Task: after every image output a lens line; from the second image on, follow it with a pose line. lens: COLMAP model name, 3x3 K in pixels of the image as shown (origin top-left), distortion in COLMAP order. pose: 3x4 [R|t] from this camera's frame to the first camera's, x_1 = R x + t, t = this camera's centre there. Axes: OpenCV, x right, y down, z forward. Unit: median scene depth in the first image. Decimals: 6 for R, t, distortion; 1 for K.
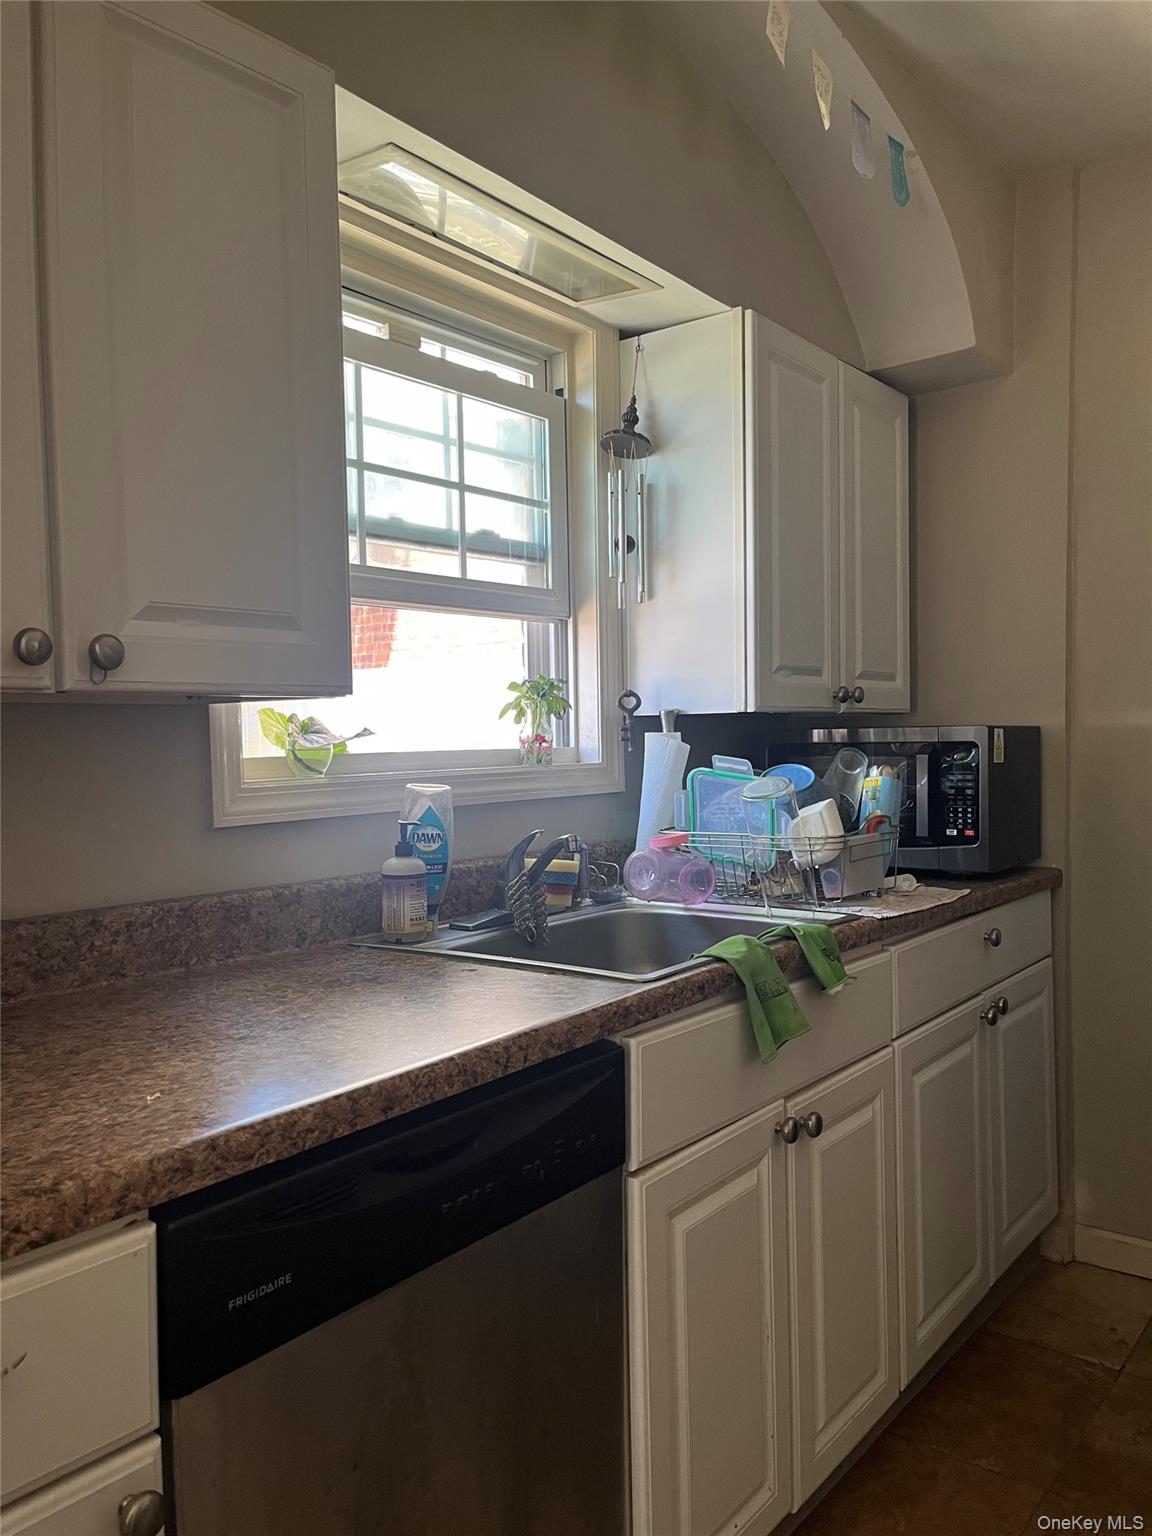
lens RADIAL K [[1169.0, 0, 579.8], [0, 1169.0, 770.9], [0, 0, 1]] dist [0.037446, -0.013910]
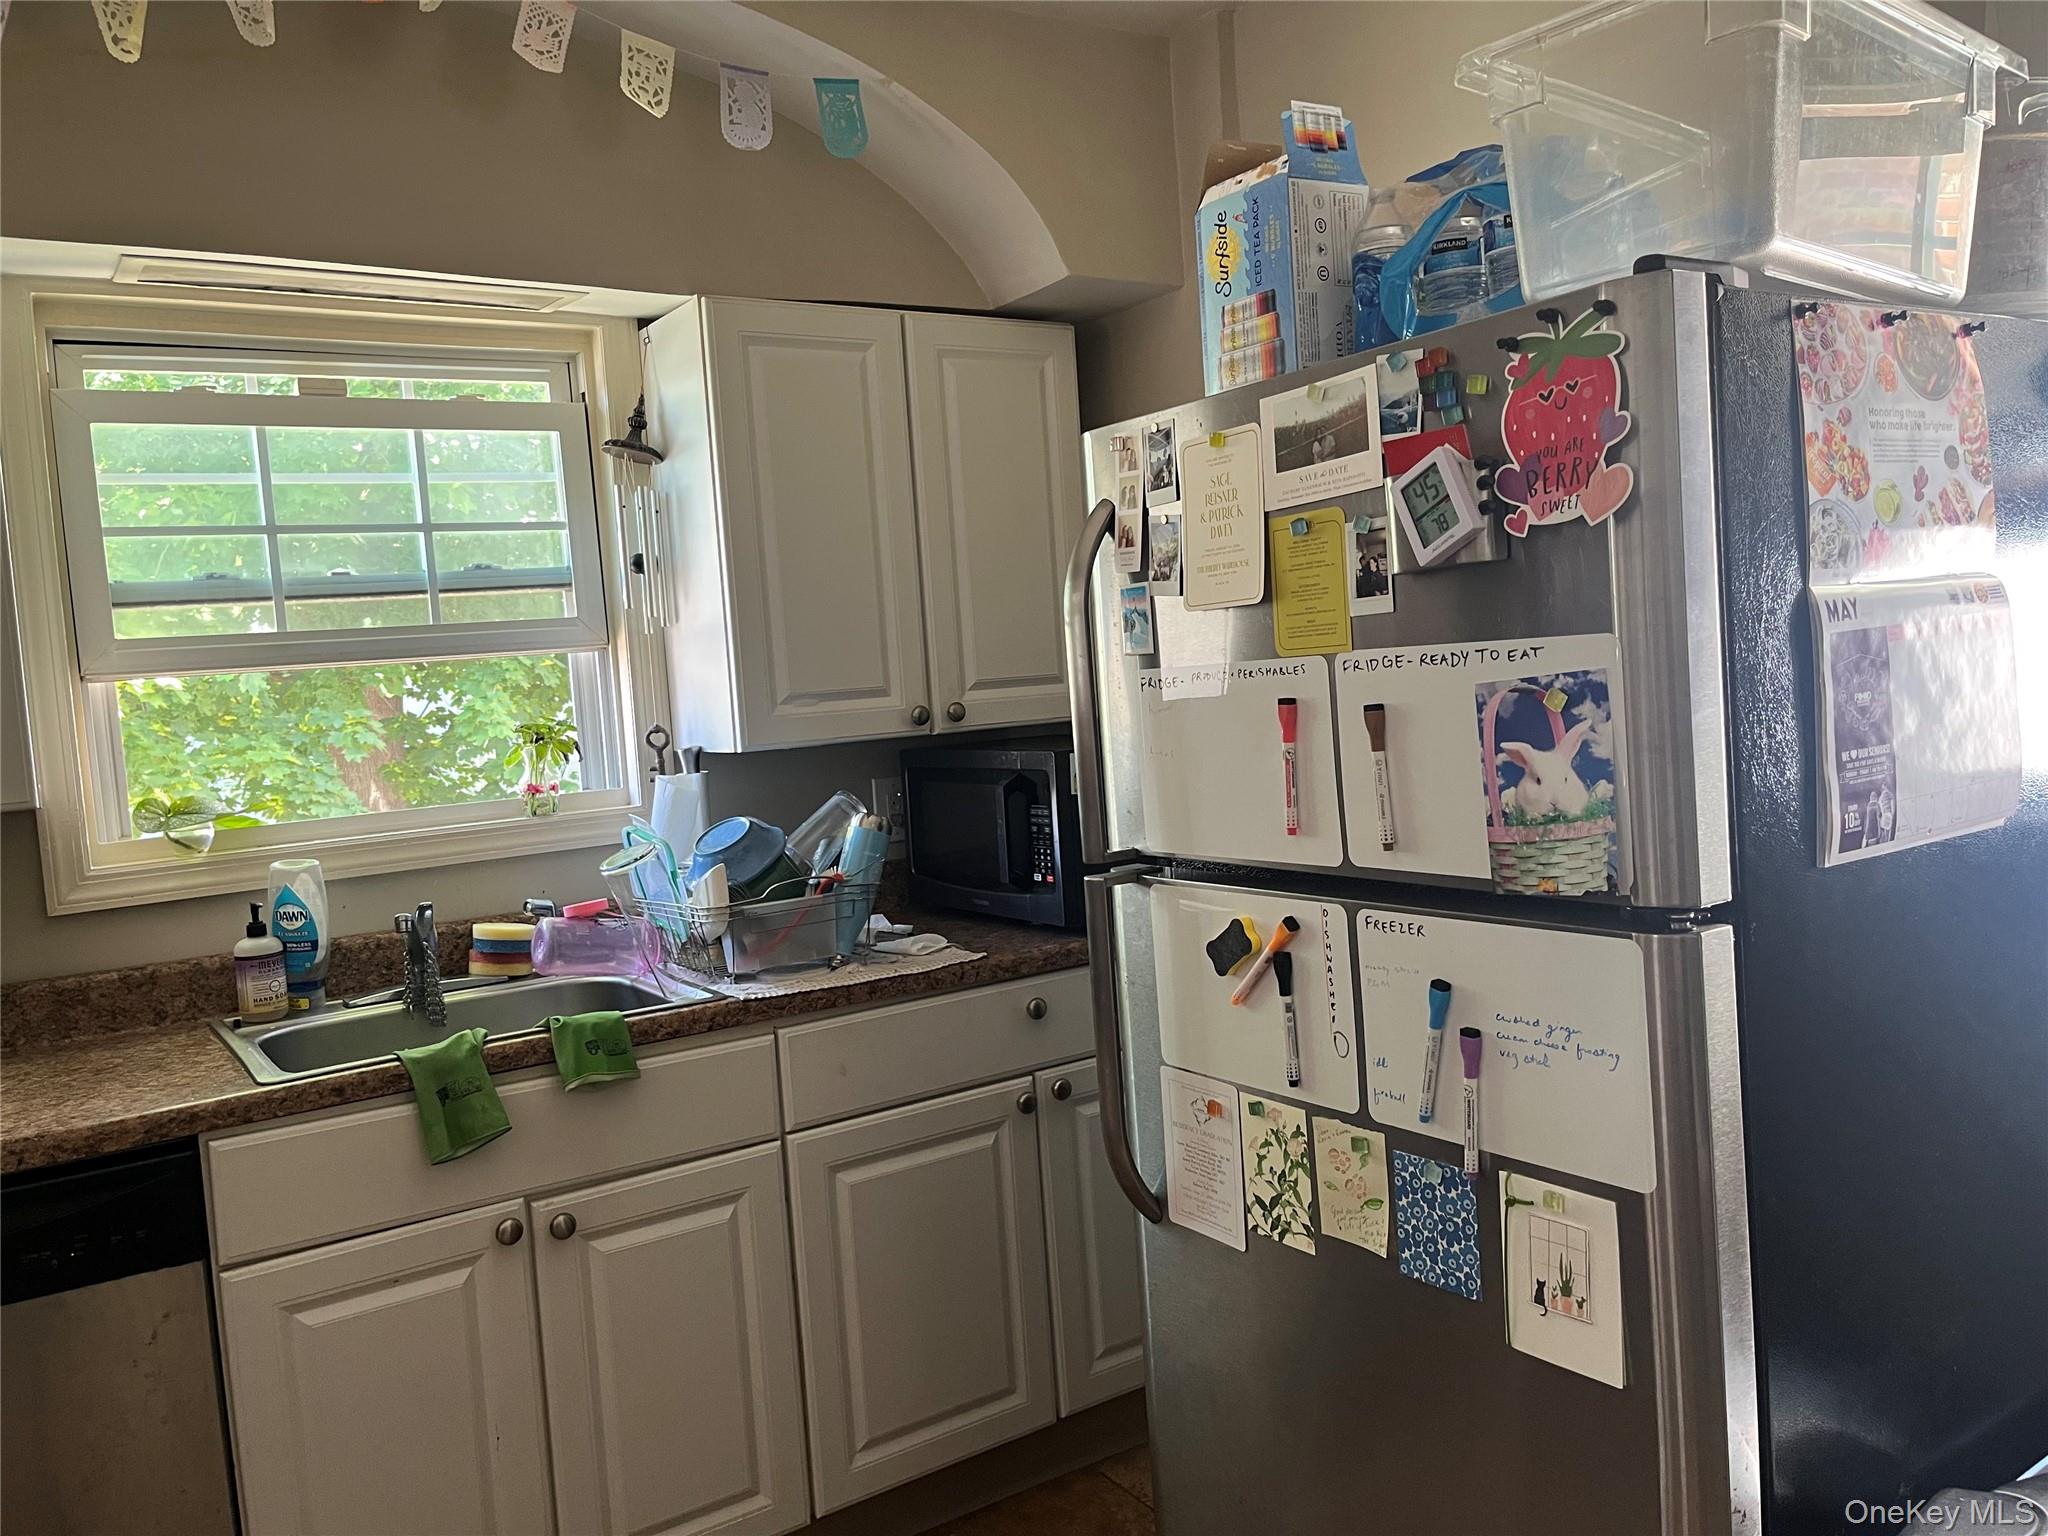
lens RADIAL K [[1558.6, 0, 1009.5], [0, 1558.6, 757.1], [0, 0, 1]] dist [0.037446, -0.013910]
pose [[0.944218, -0.029691, -0.327979, 0.890928], [0.044221, 0.998339, 0.036930, -0.100001], [0.326338, -0.049373, 0.943963, -0.055672]]
